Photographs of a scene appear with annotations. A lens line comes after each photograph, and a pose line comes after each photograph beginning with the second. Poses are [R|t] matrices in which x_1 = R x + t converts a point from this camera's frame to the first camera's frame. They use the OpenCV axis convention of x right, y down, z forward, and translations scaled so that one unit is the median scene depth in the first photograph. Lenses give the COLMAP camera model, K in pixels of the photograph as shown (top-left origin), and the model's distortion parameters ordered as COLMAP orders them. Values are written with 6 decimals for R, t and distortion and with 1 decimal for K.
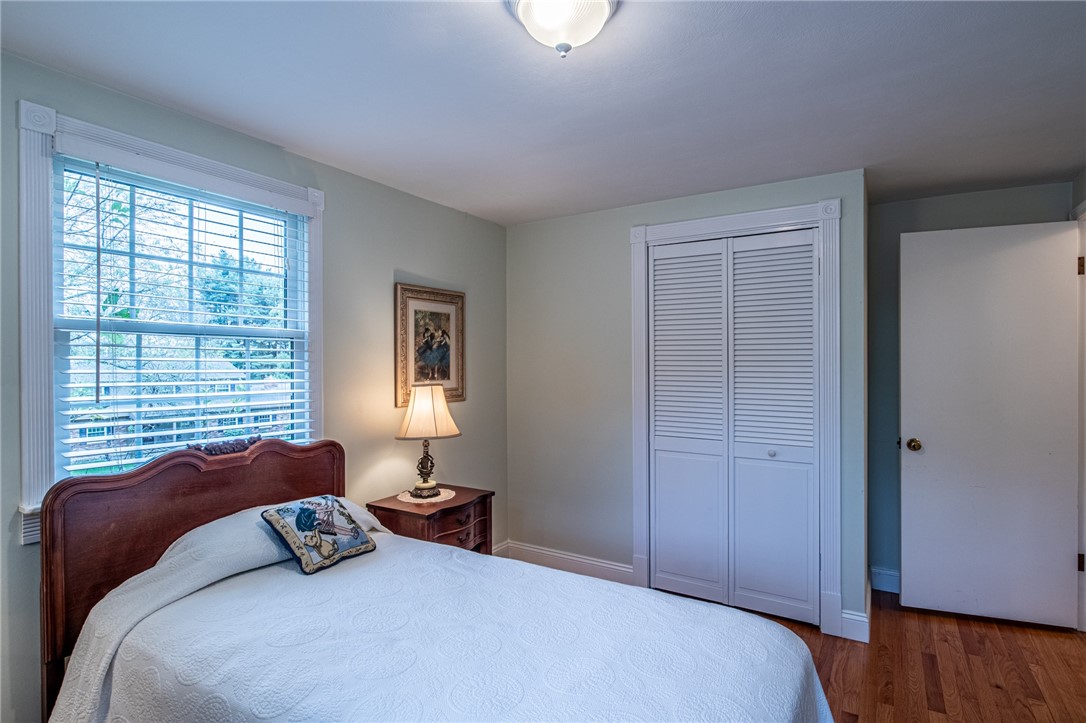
lens RADIAL K [[541.3, 0, 547.3], [0, 541.3, 366.3], [0, 0, 1]] dist [-0.014874, 0.001195]
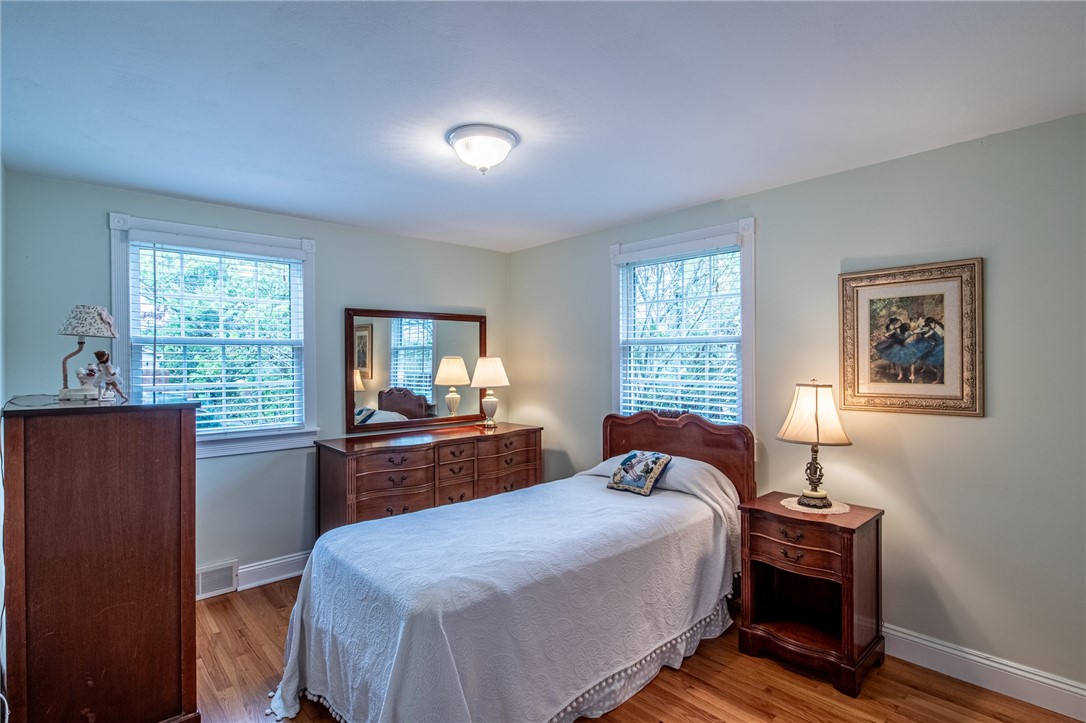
lens RADIAL K [[541.3, 0, 546.3], [0, 541.3, 357.6], [0, 0, 1]] dist [-0.014874, 0.001195]
pose [[-0.268392, 0.004145, -0.963301, 0.706030], [0.002380, 0.999991, 0.003640, -0.016133], [0.963307, -0.001316, -0.268400, 0.723459]]
